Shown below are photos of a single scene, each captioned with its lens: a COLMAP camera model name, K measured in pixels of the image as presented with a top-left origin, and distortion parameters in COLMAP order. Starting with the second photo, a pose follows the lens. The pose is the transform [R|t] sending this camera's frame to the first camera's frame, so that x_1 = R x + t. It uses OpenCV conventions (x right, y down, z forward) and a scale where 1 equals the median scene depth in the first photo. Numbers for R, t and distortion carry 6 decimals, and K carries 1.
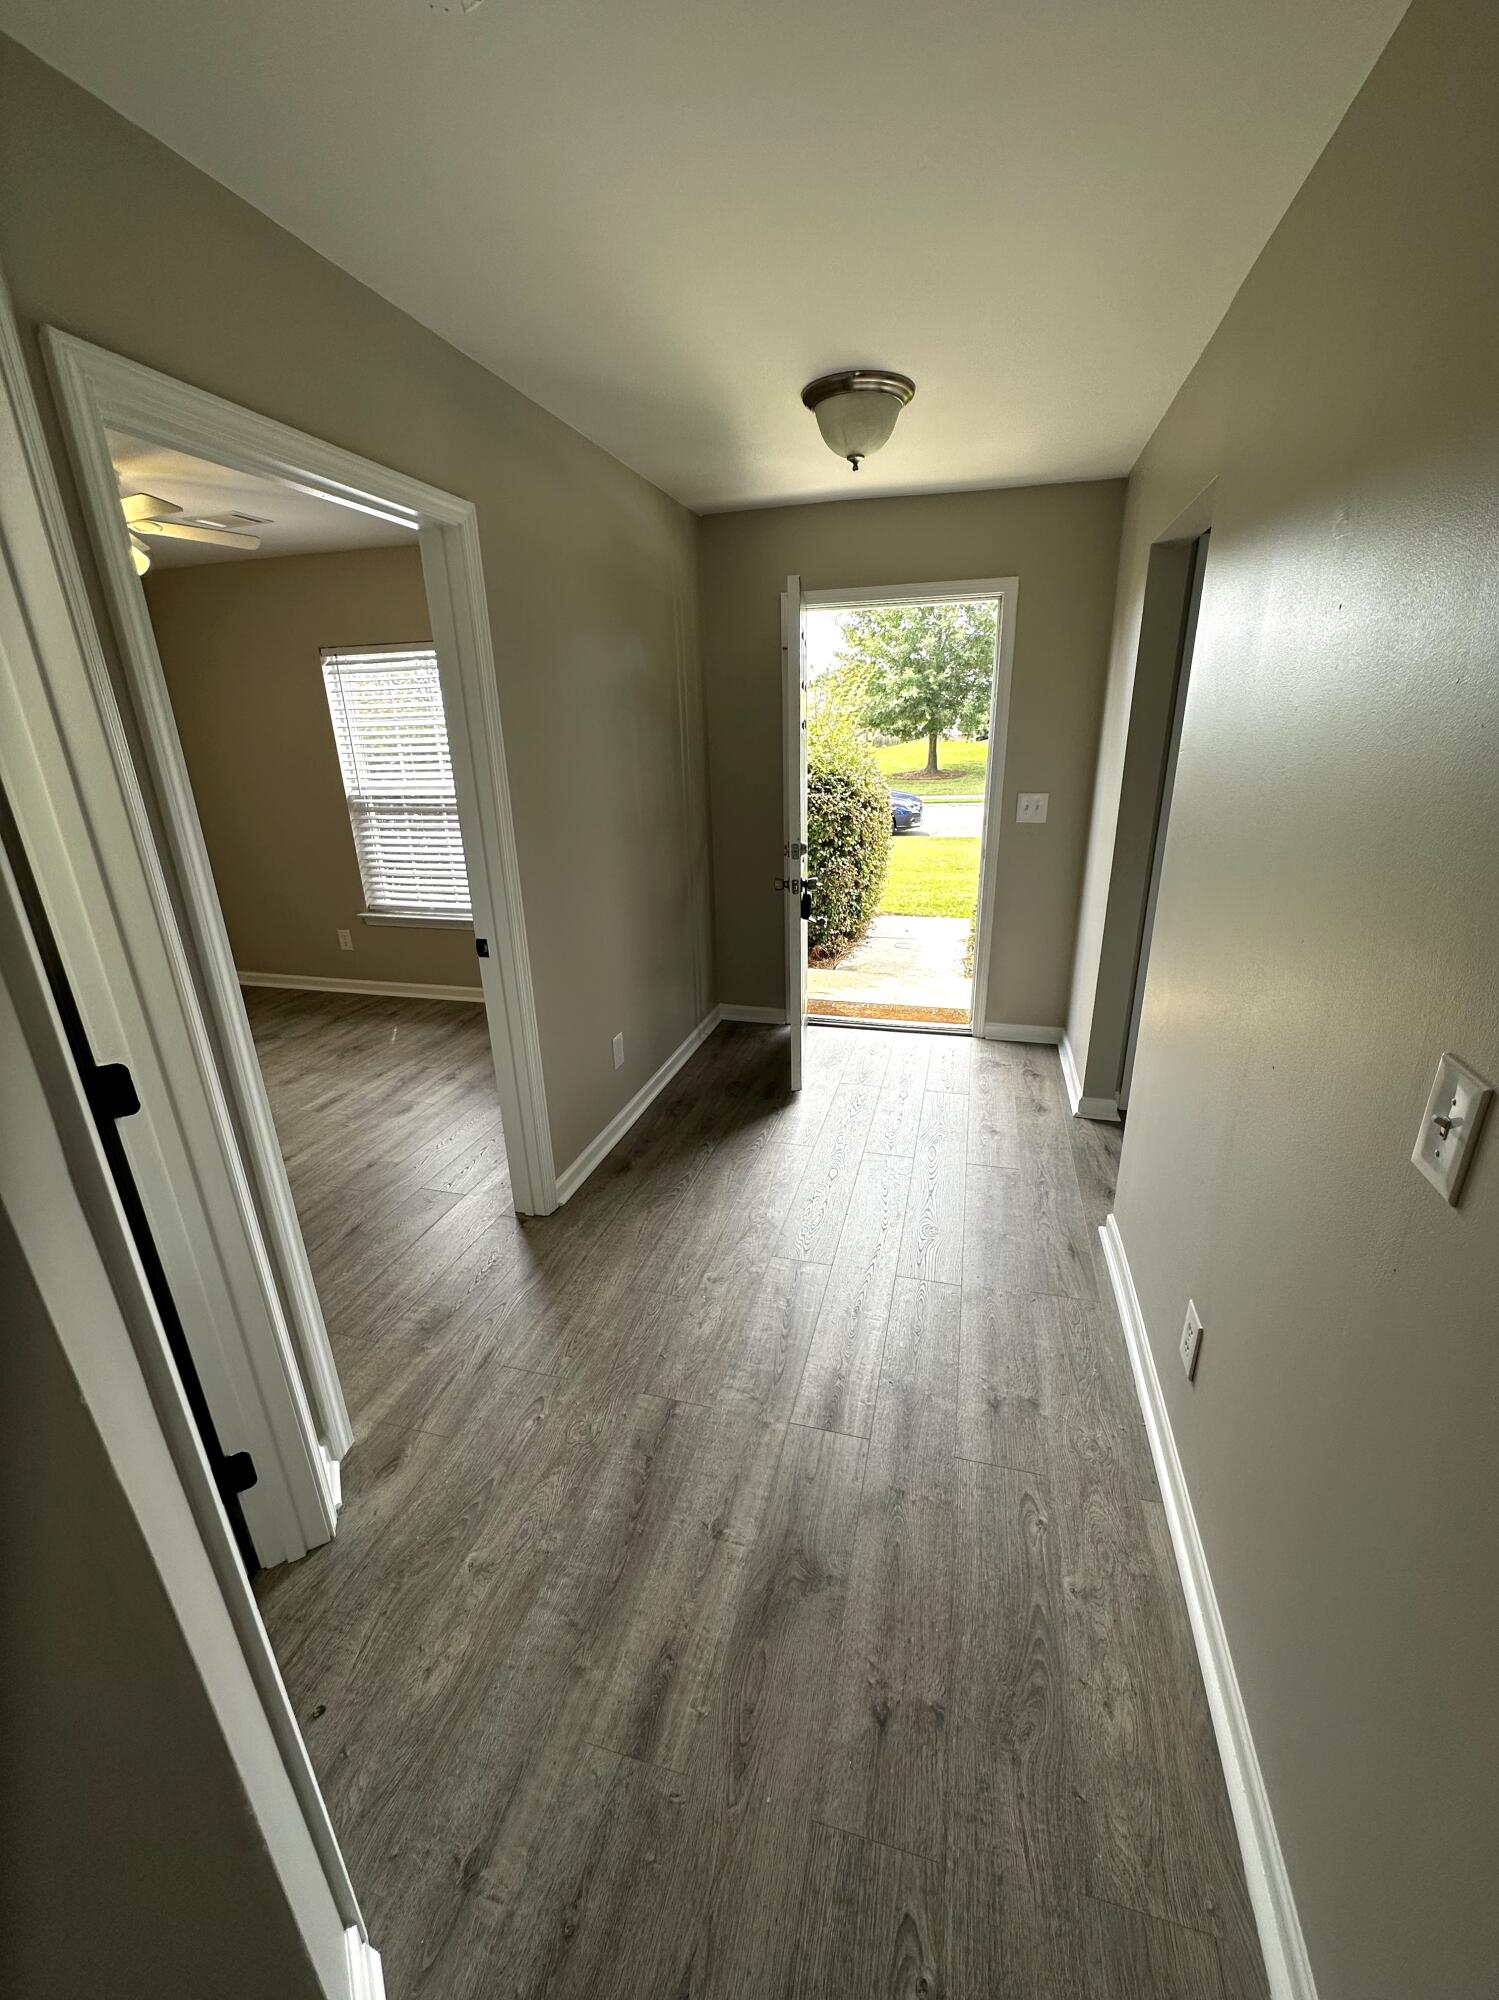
lens RADIAL K [[797.3, 0, 750.5], [0, 797.3, 1000.3], [0, 0, 1]] dist [-0.003533, 0.000511]
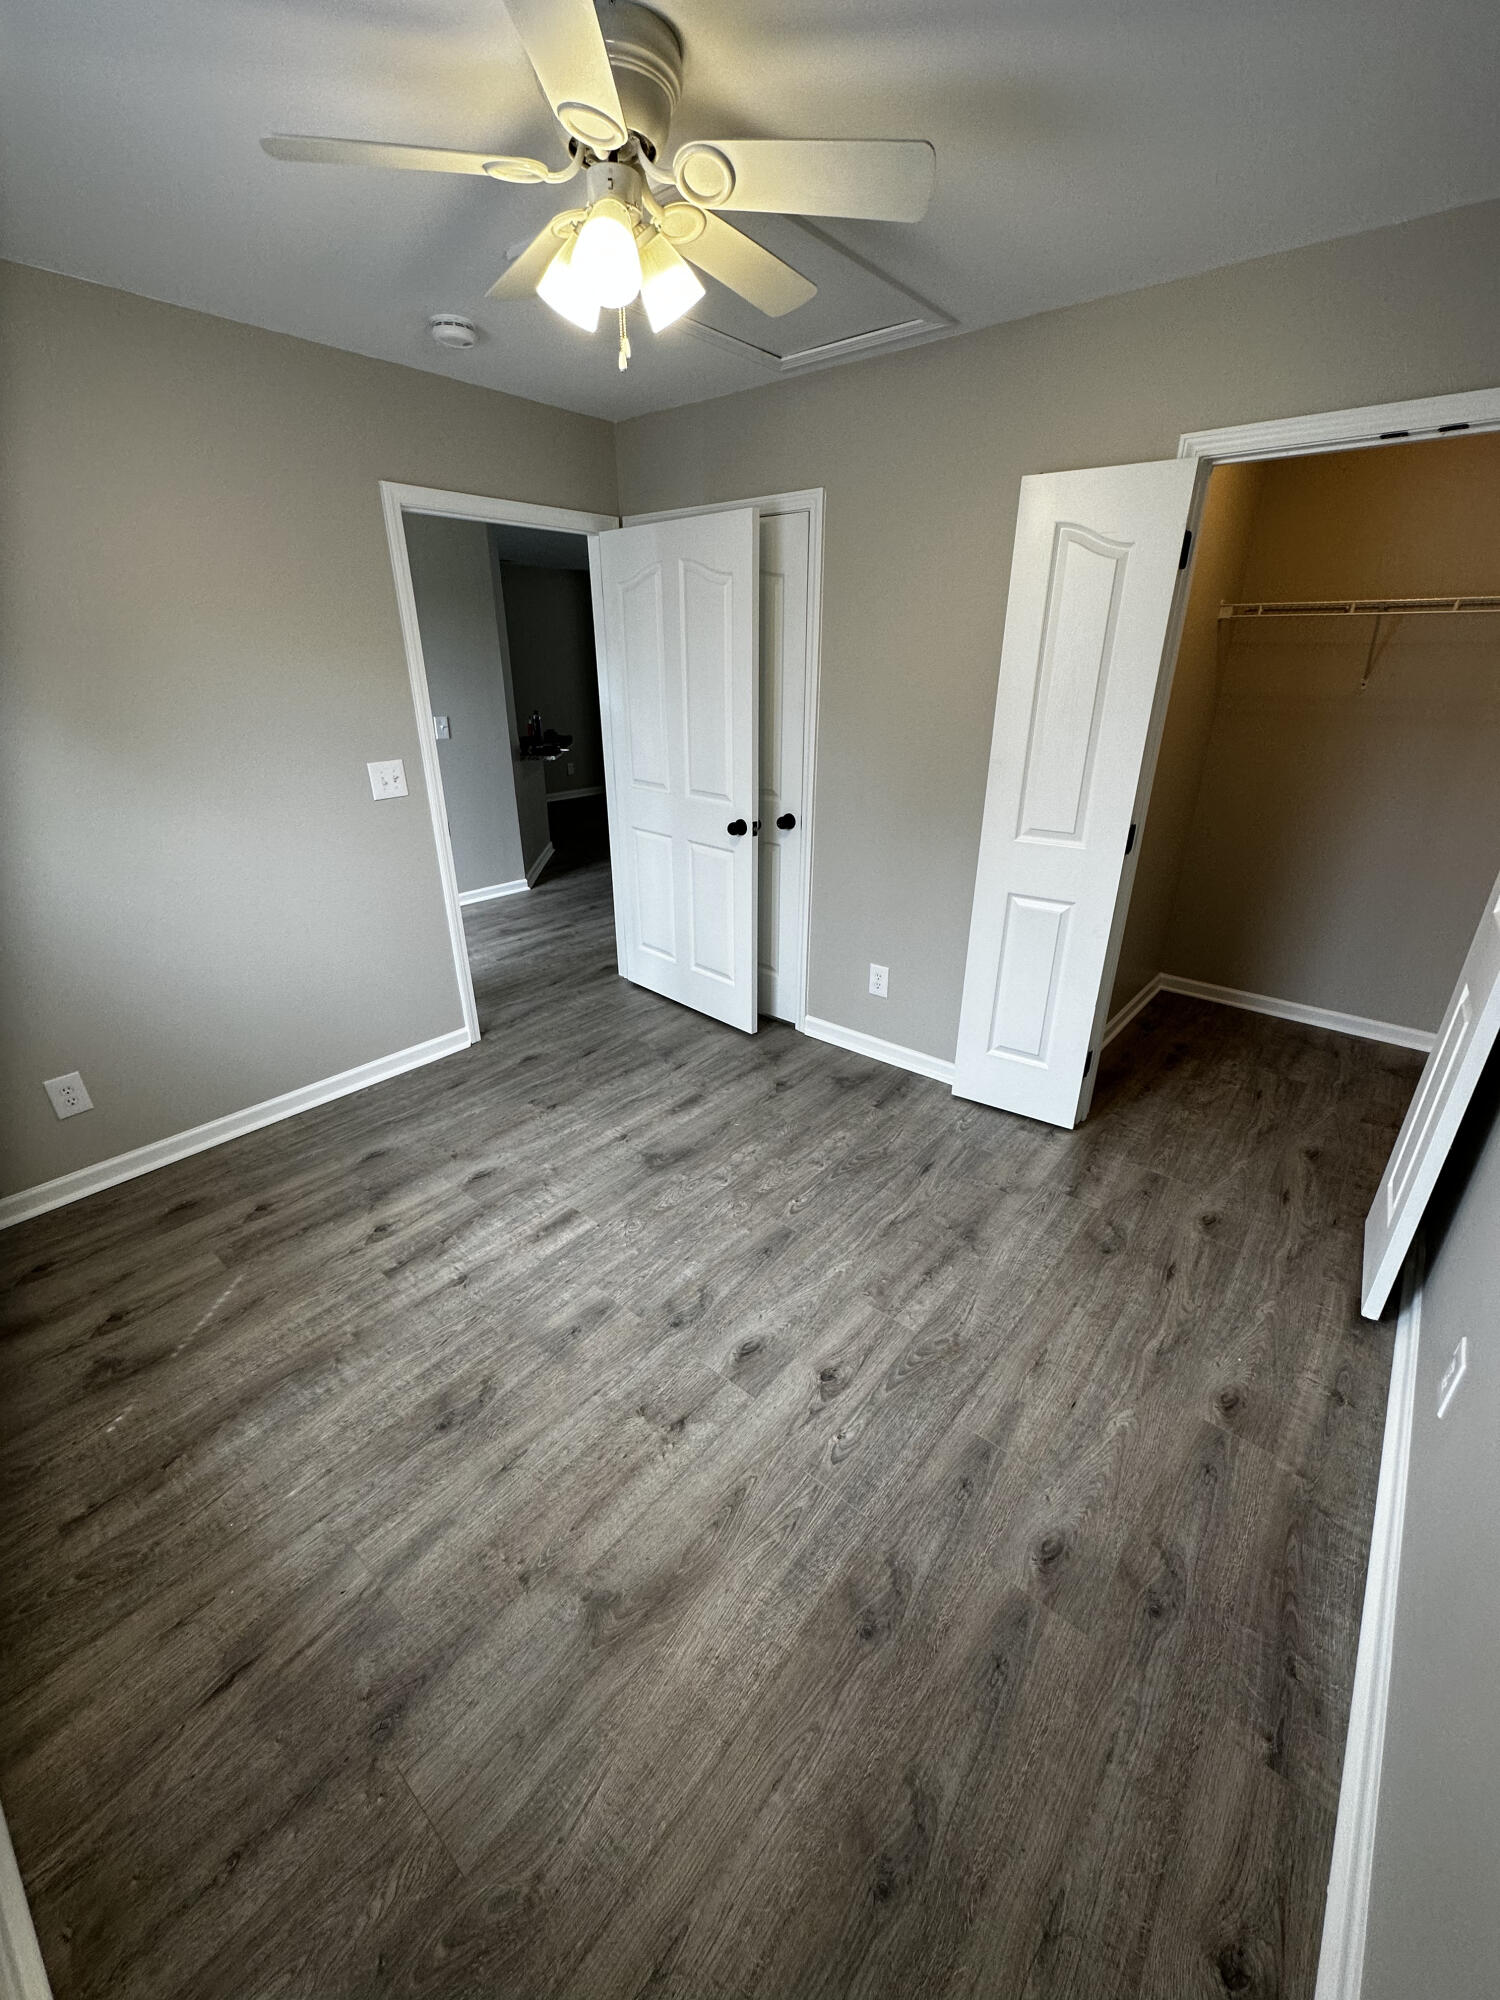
lens RADIAL K [[797.3, 0, 751.0], [0, 797.3, 1000.3], [0, 0, 1]] dist [-0.003533, 0.000511]
pose [[-0.908788, -0.146198, 0.390808, -0.830906], [0.157175, 0.747675, 0.645197, -0.383236], [-0.386524, 0.647772, -0.656499, 1.143079]]
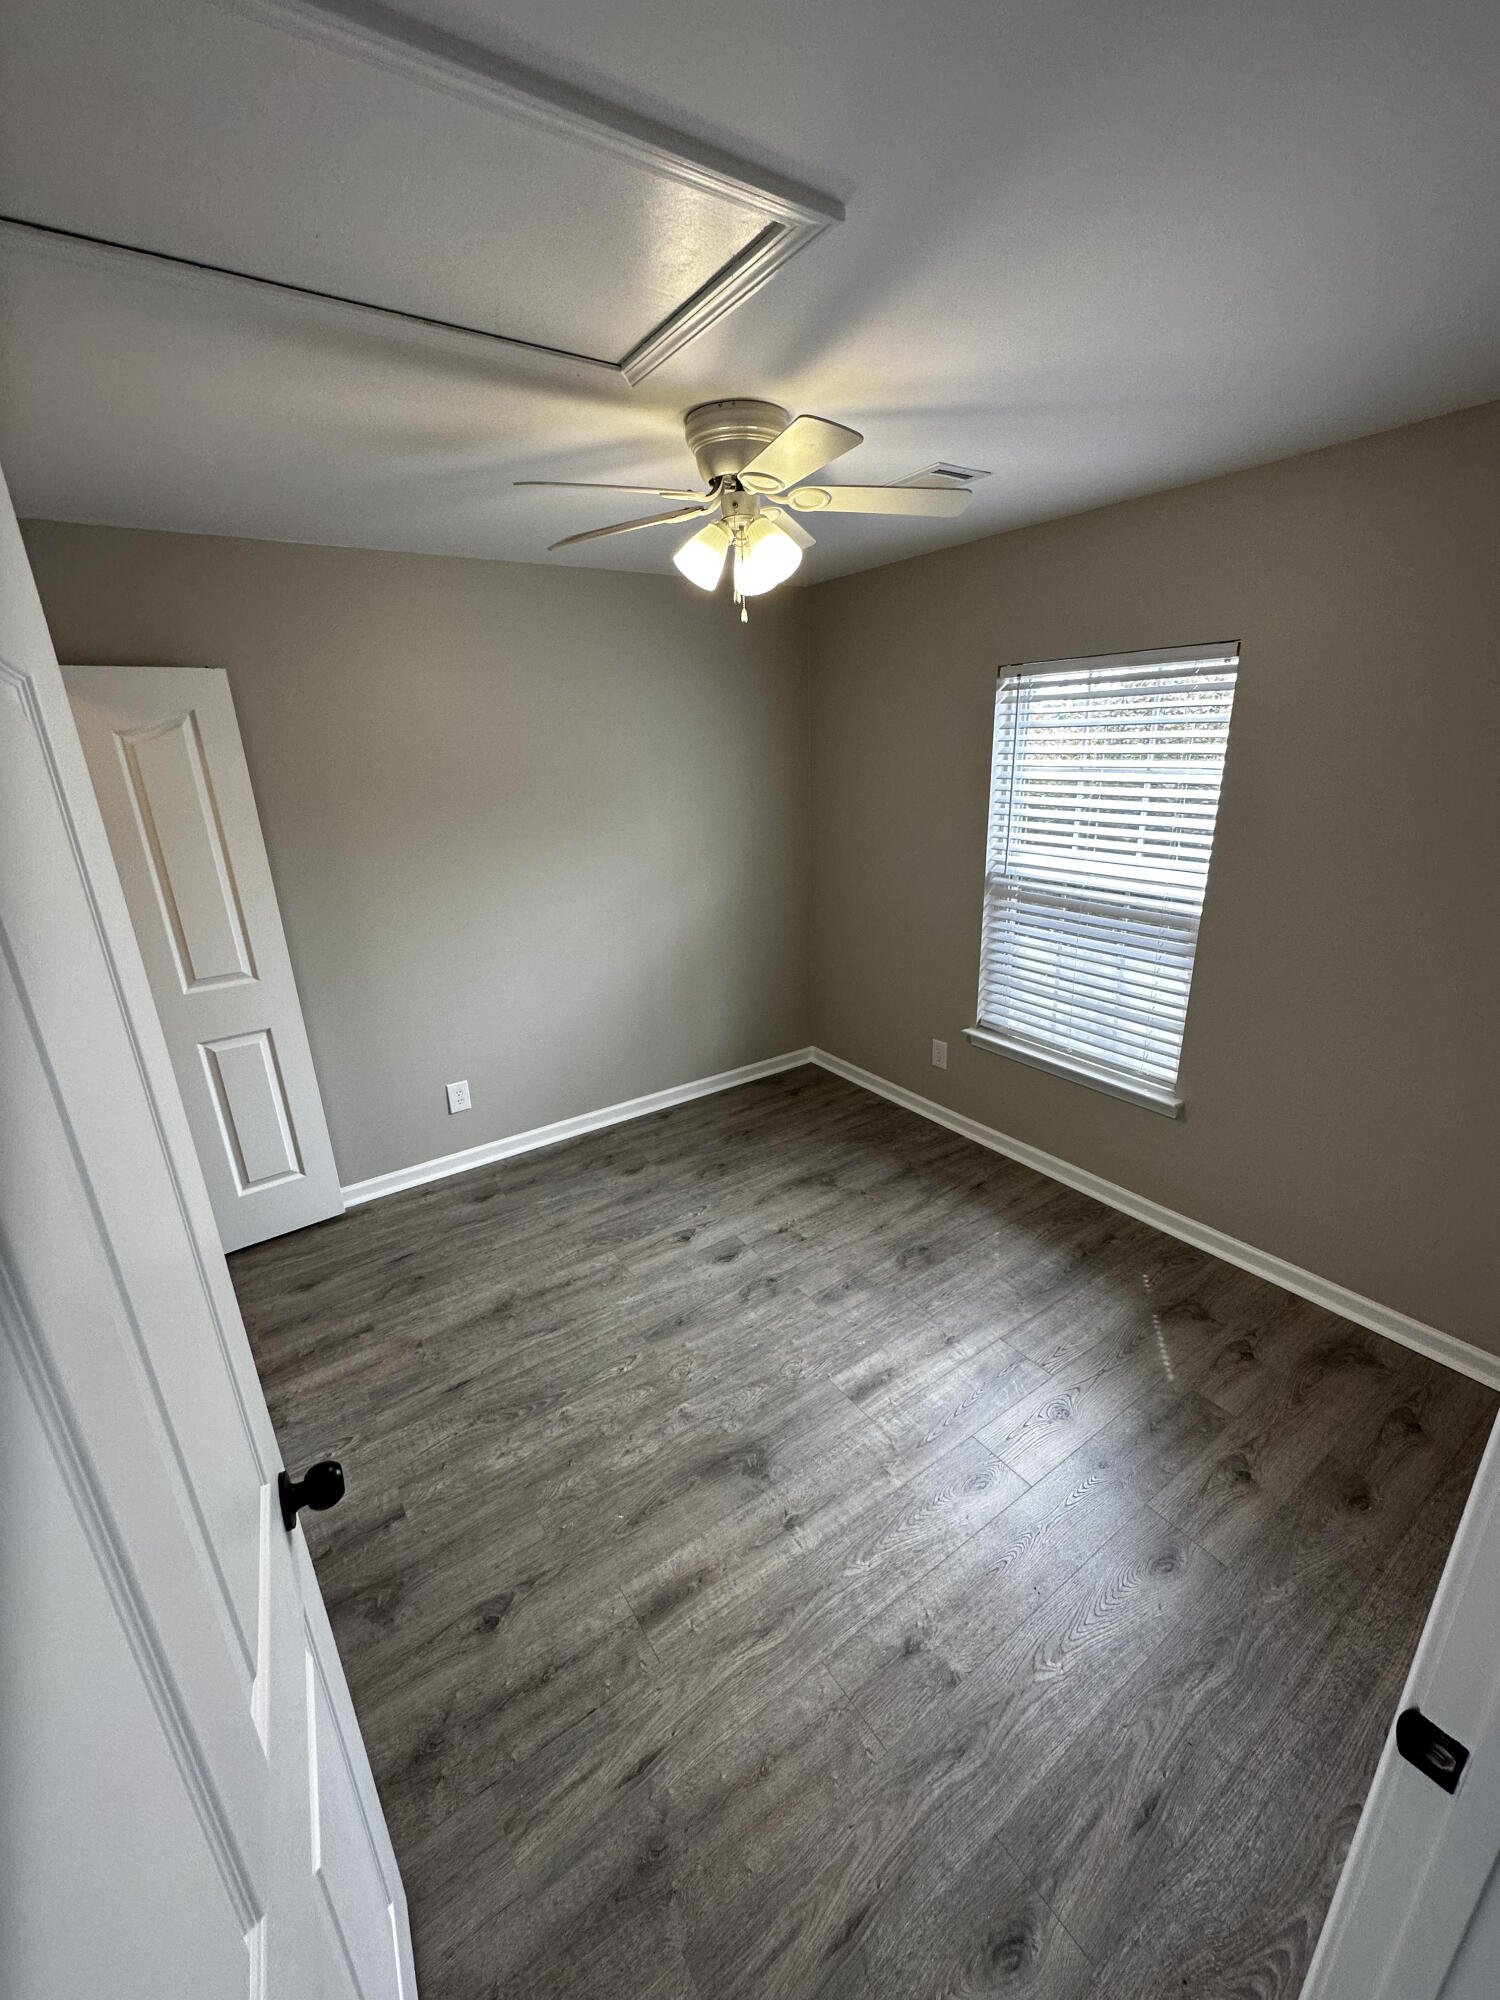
lens RADIAL K [[797.3, 0, 751.0], [0, 797.3, 1000.3], [0, 0, 1]] dist [-0.003533, 0.000511]
pose [[0.764975, 0.202618, -0.611359, -0.248555], [-0.200153, 0.977014, 0.073359, -0.183797], [0.612170, 0.066248, 0.787946, 0.376992]]
